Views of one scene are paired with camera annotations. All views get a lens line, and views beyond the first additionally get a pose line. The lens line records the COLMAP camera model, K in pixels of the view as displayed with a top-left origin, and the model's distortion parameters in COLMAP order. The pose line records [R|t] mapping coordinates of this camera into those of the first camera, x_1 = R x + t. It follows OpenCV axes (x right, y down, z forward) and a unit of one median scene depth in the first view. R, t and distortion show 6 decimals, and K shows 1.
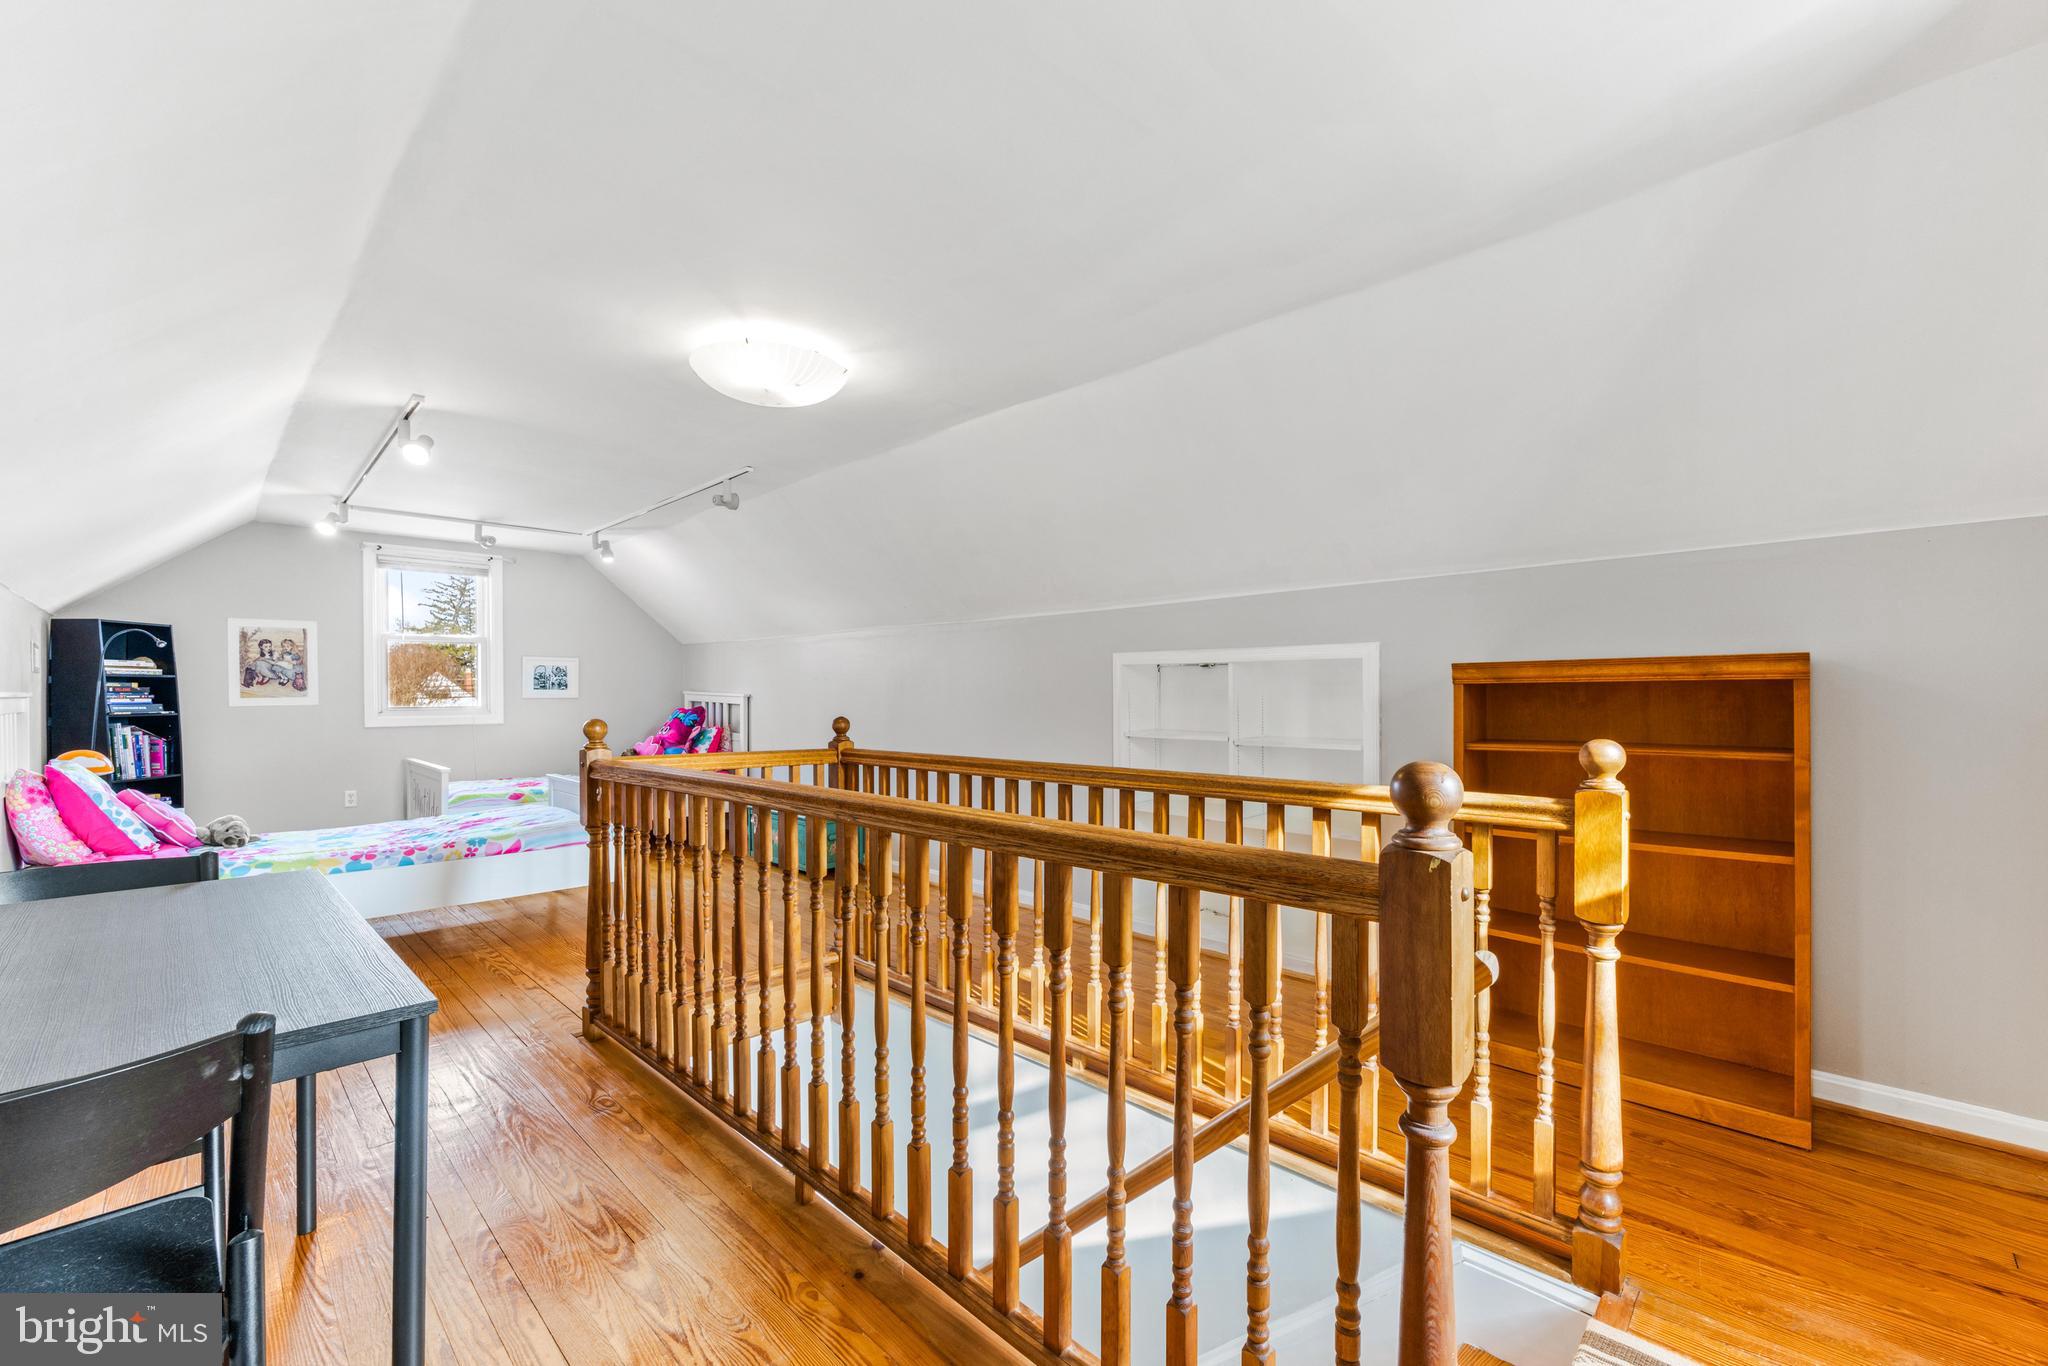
lens RADIAL K [[834.6, 0, 1026.4], [0, 834.6, 687.5], [0, 0, 1]] dist [-0.003283, 0.000000]
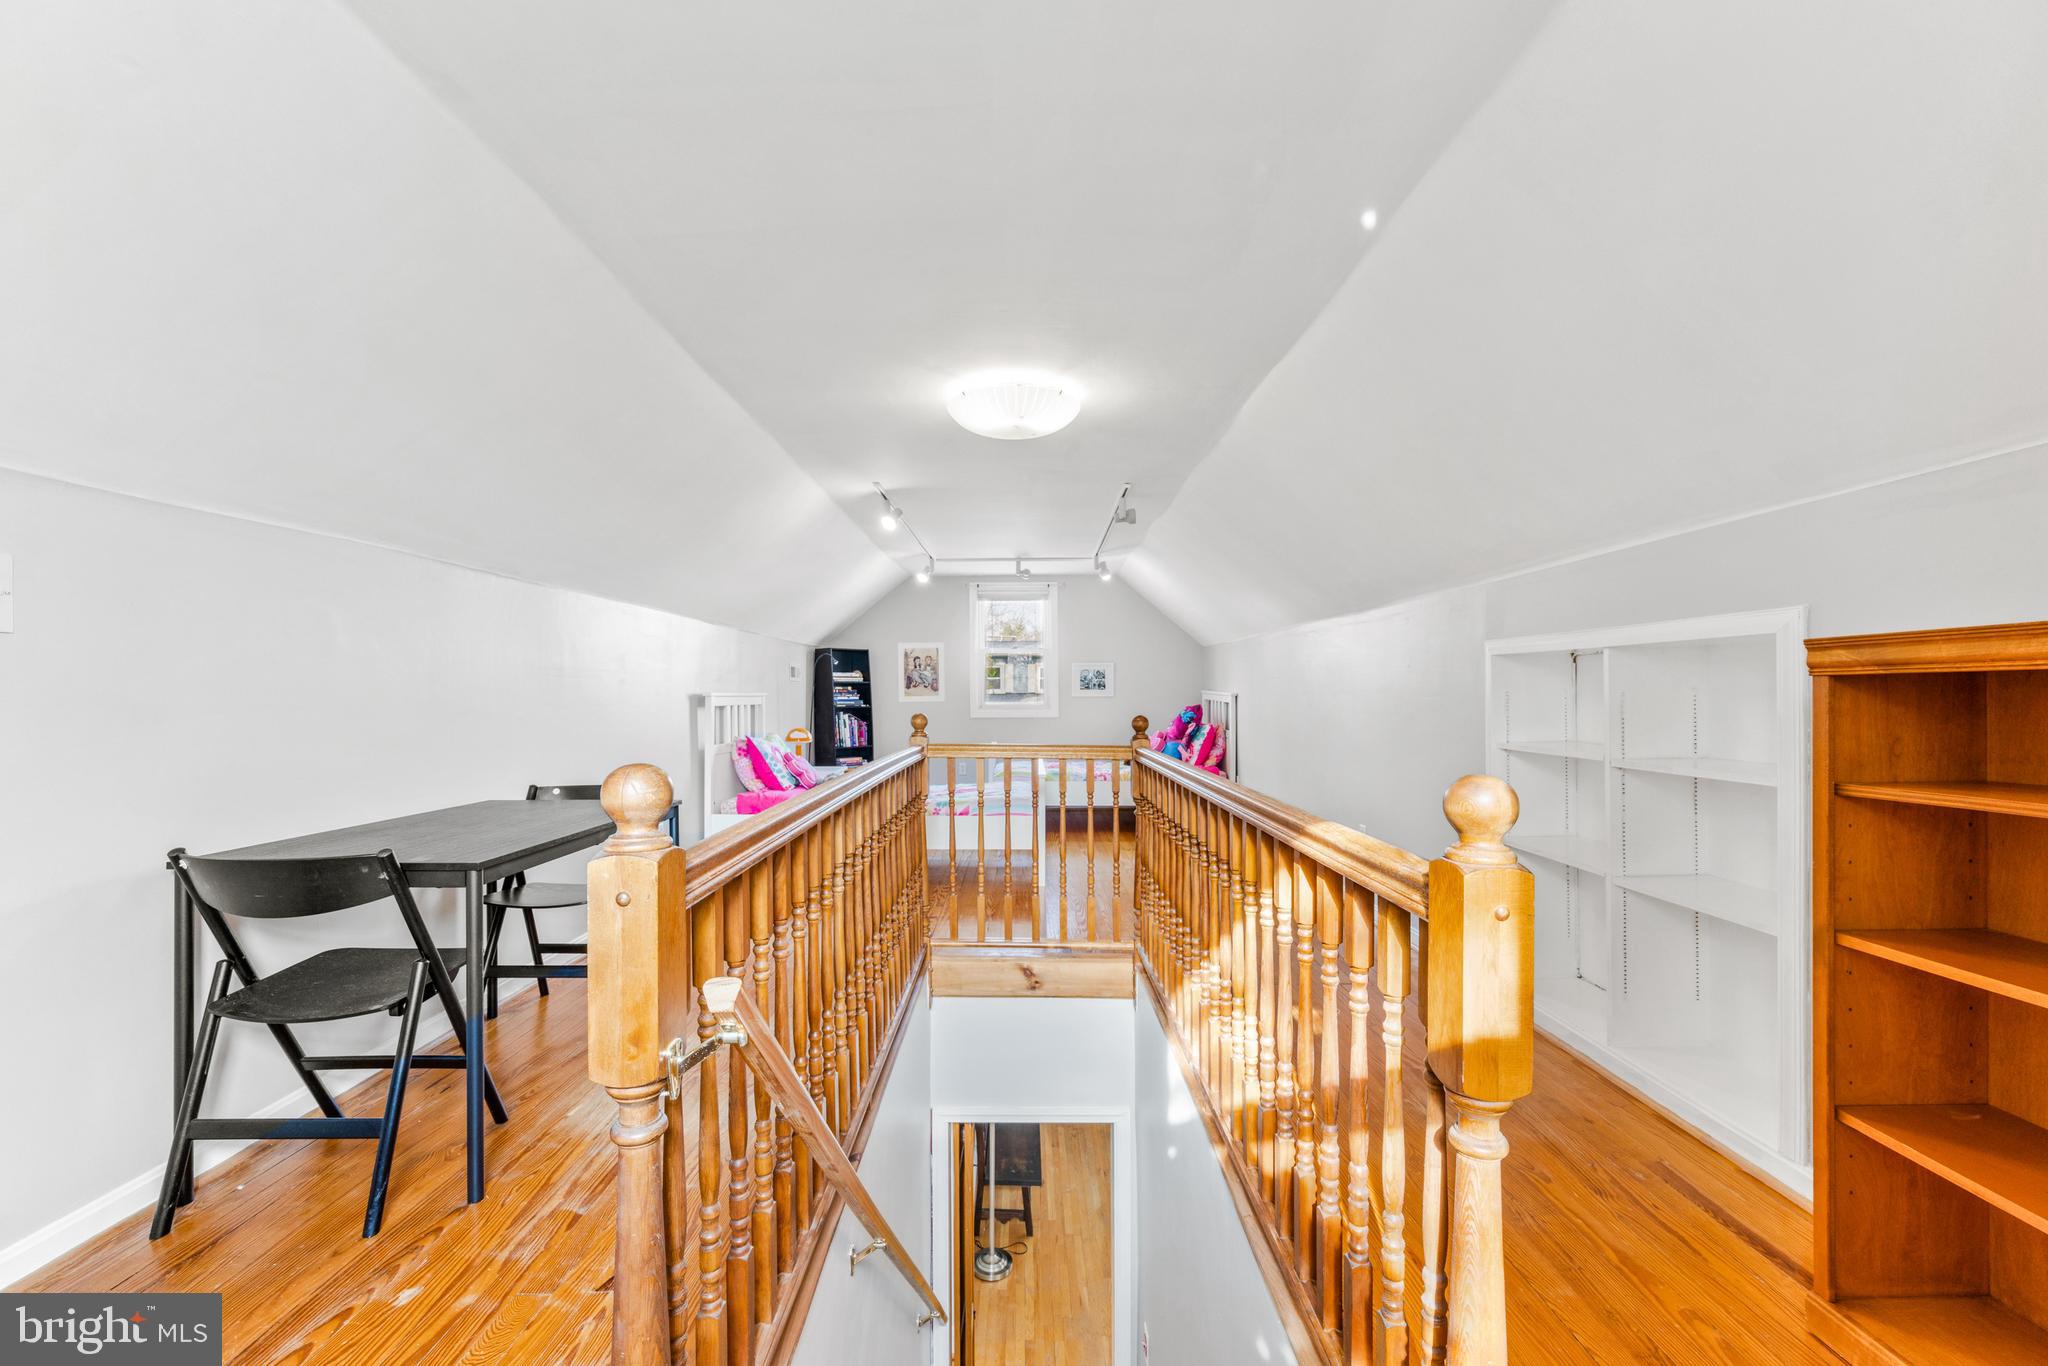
lens RADIAL K [[834.6, 0, 1019.4], [0, 834.6, 693.5], [0, 0, 1]] dist [-0.003283, 0.000000]
pose [[0.692874, -0.001143, -0.721058, 0.291506], [0.007670, 0.999954, 0.005784, 0.000326], [0.721018, -0.009538, 0.692851, 0.122023]]
